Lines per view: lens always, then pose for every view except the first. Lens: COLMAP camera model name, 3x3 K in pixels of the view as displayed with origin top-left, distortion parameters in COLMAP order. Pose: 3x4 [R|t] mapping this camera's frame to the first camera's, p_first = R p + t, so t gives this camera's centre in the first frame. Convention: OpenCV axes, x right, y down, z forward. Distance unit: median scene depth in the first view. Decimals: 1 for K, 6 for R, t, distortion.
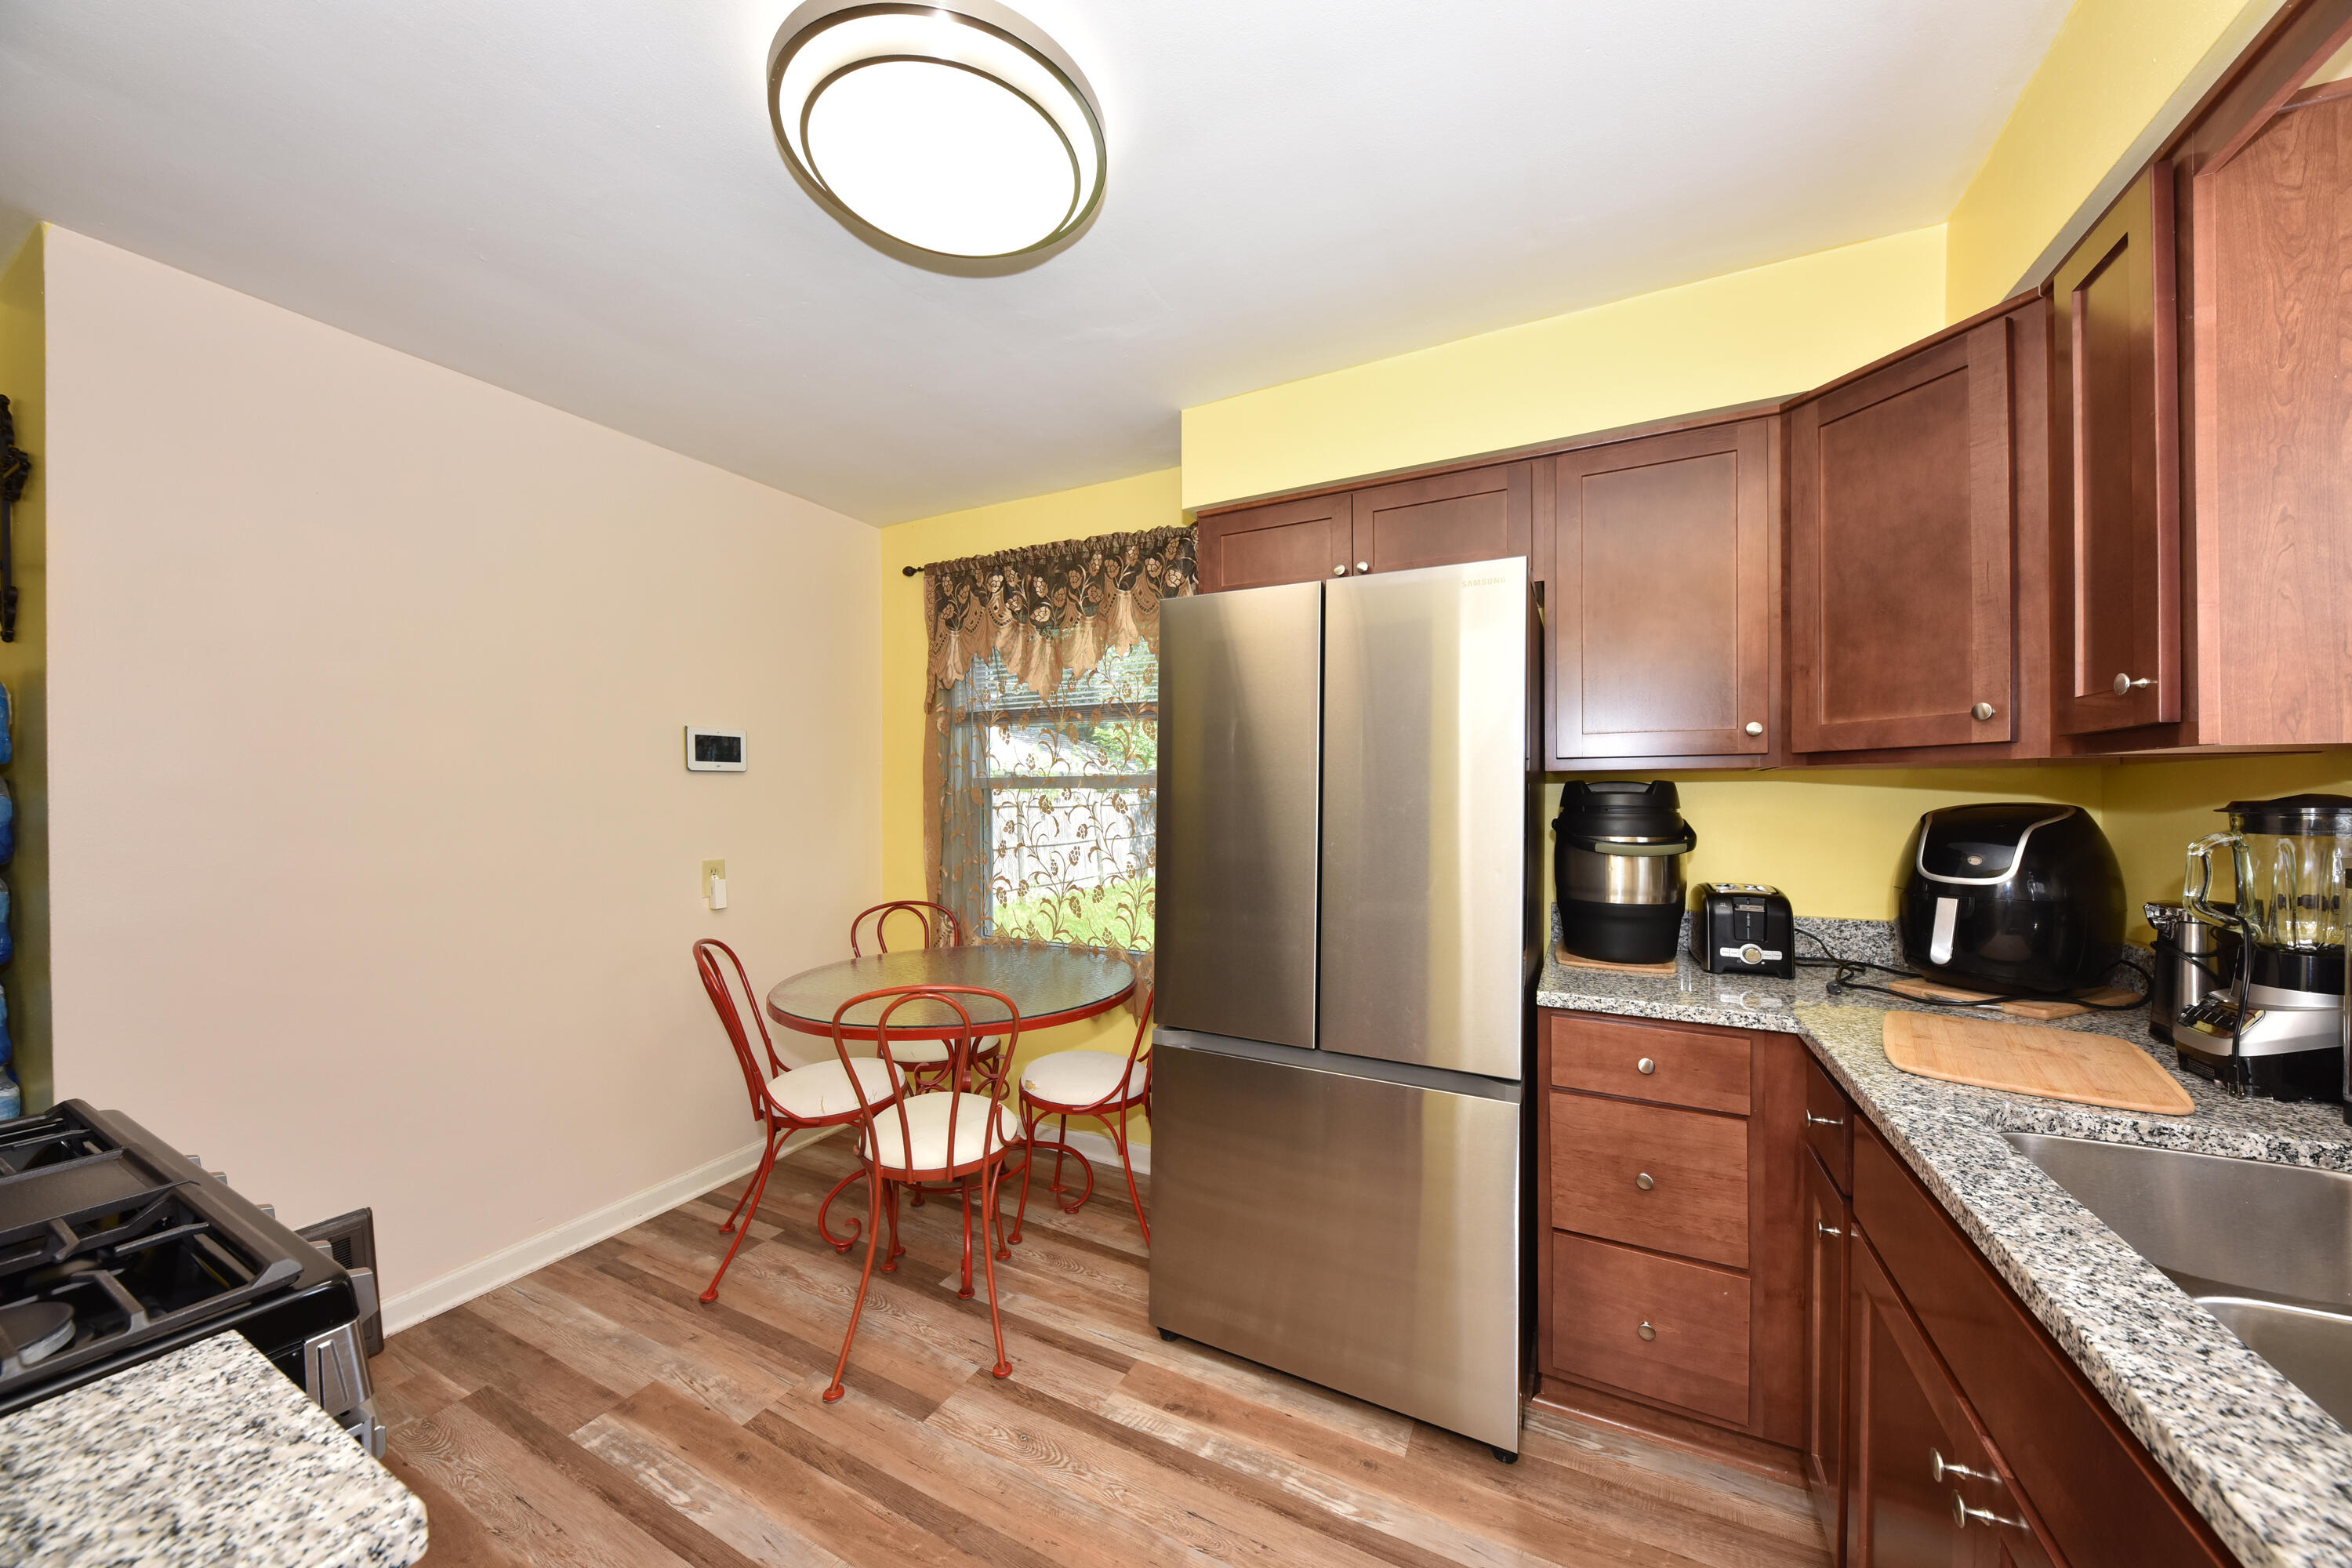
lens RADIAL K [[805.0, 0, 1176.0], [0, 805.0, 787.5], [0, 0, 1]] dist [0.001897, -0.000015]
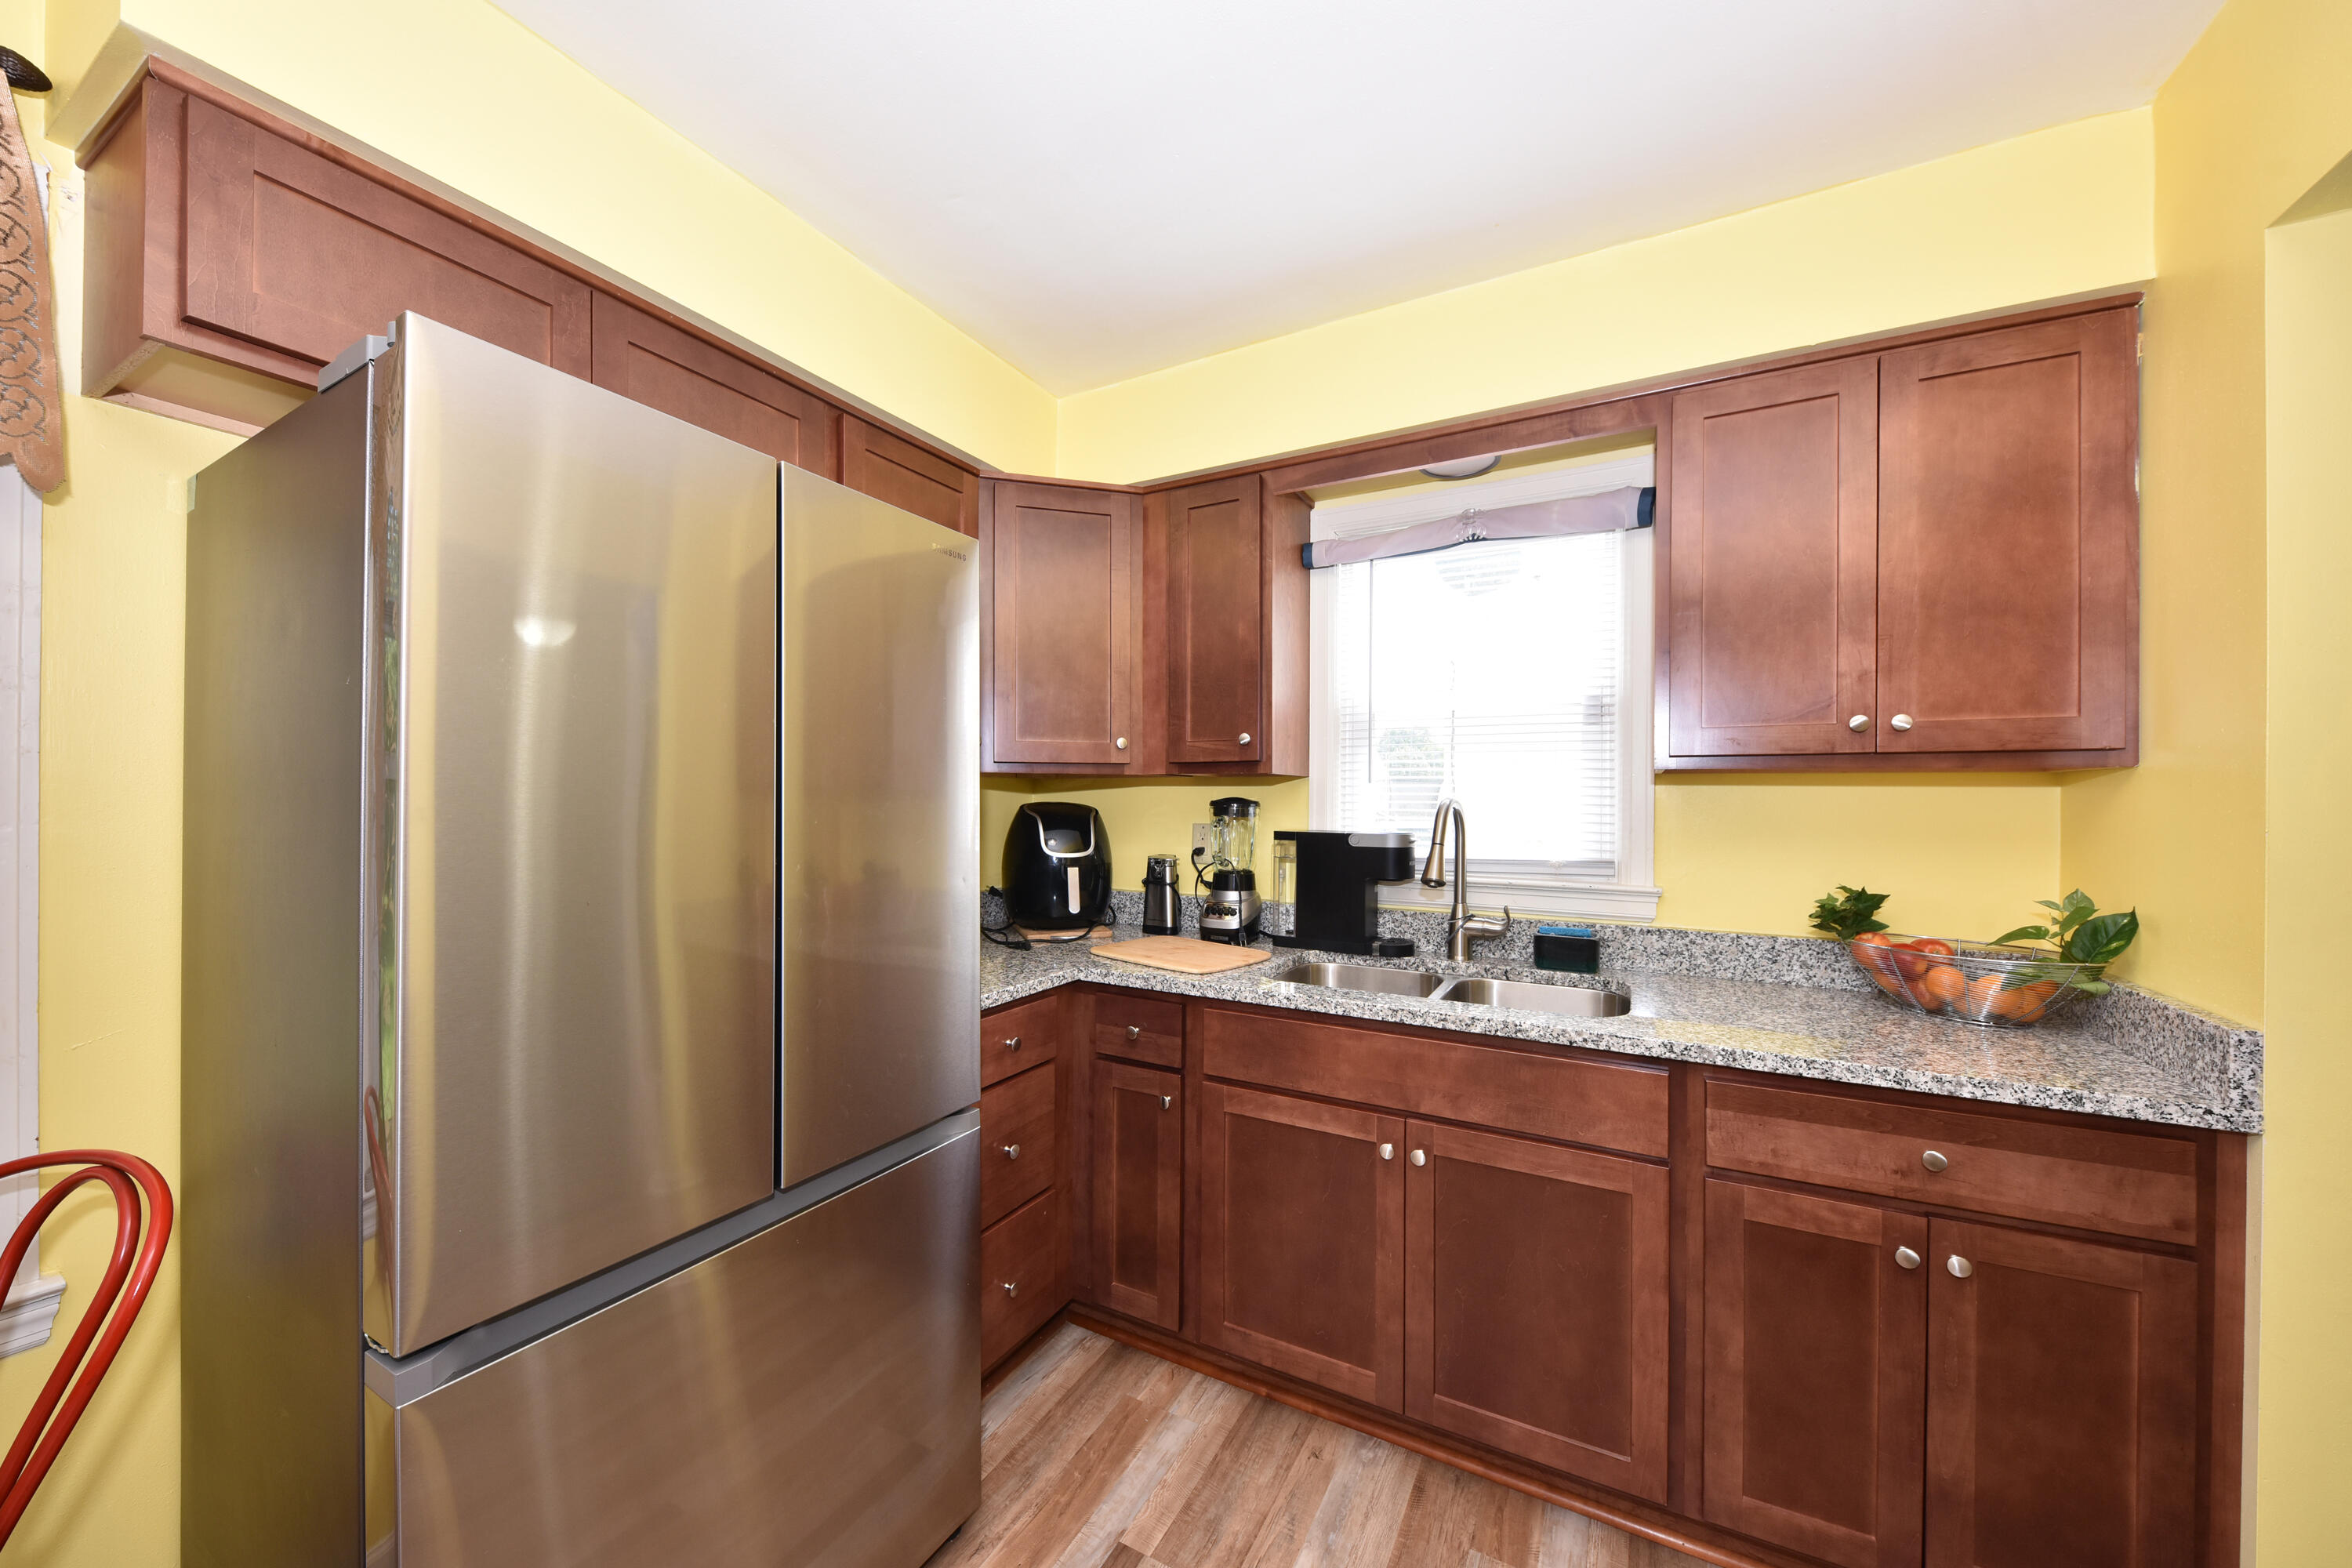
lens RADIAL K [[852.0, 0, 1174.9], [0, 852.0, 801.8], [0, 0, 1]] dist [0.020104, 0.000092]
pose [[0.029971, -0.001101, 0.999550, -0.570068], [-0.011067, 0.999938, 0.001433, 0.013624], [-0.999489, -0.011105, 0.029957, 0.764606]]
